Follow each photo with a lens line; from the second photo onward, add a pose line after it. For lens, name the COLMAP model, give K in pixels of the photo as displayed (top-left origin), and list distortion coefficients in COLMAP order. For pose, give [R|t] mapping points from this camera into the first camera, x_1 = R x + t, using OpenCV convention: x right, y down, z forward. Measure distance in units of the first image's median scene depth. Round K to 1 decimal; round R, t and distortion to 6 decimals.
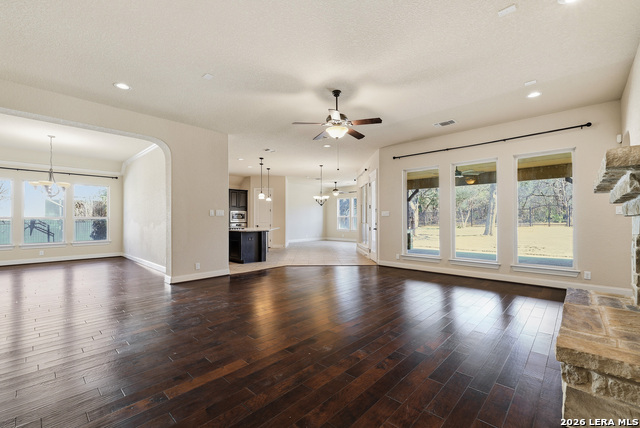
lens RADIAL K [[274.3, 0, 322.4], [0, 274.3, 214.5], [0, 0, 1]] dist [0.001784, 0.000201]
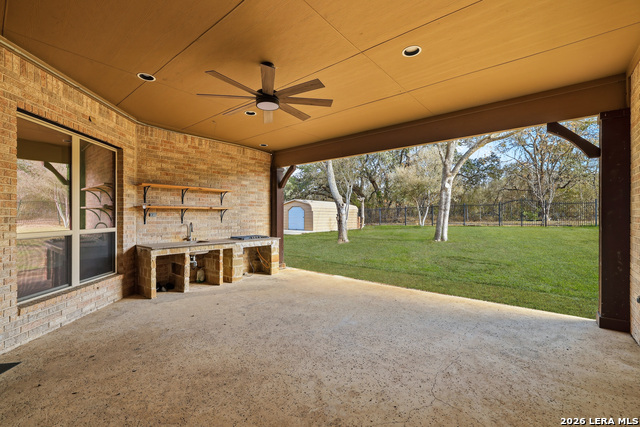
lens RADIAL K [[274.3, 0, 318.2], [0, 274.3, 216.2], [0, 0, 1]] dist [0.001784, 0.000201]
pose [[0.998949, -0.007008, 0.045305, 0.176208], [0.006758, 0.999961, 0.005679, 0.005455], [-0.045343, -0.005367, 0.998957, 0.204170]]
